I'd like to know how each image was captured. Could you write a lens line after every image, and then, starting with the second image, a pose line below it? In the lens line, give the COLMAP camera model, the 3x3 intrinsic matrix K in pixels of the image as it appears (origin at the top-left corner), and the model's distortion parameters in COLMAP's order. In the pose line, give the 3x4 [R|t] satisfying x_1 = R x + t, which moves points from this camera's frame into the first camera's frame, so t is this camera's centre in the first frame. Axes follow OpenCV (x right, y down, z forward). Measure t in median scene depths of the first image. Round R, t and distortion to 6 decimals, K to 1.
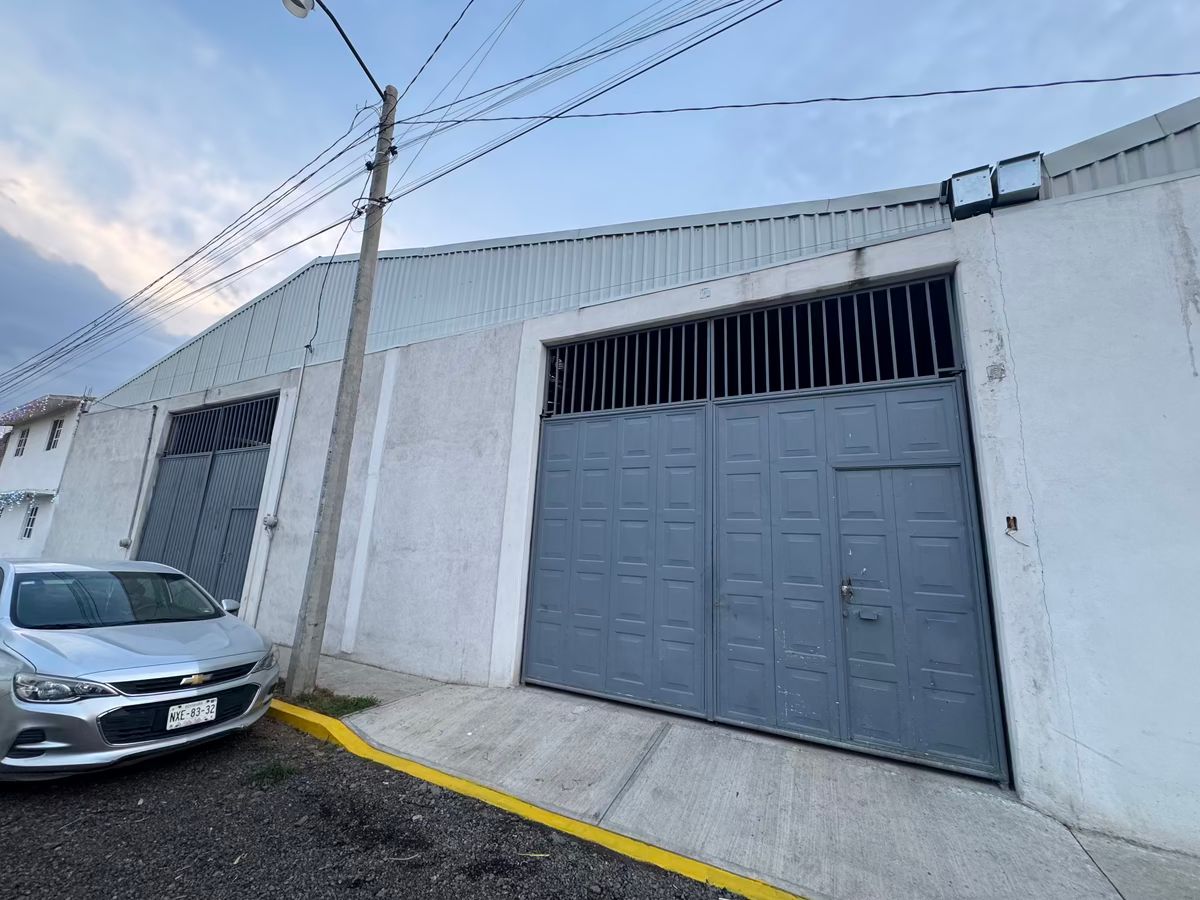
lens RADIAL K [[476.9, 0, 594.8], [0, 476.9, 448.5], [0, 0, 1]] dist [-0.004447, 0.000685]
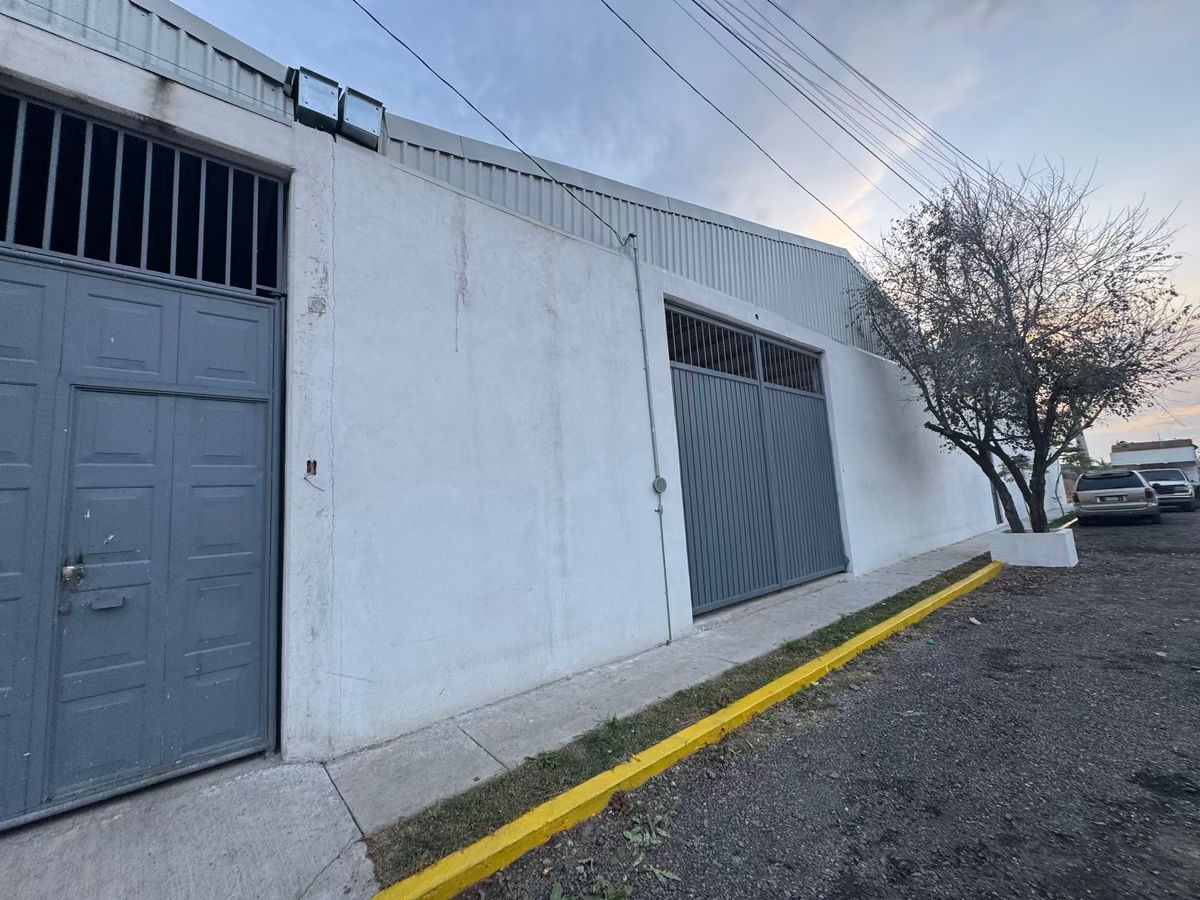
lens RADIAL K [[476.9, 0, 597.8], [0, 476.9, 451.3], [0, 0, 1]] dist [-0.004447, 0.000685]
pose [[0.381163, 0.033839, 0.923888, 0.213083], [-0.111171, 0.993756, 0.009467, 0.051551], [-0.917799, -0.106318, 0.382546, 0.120226]]
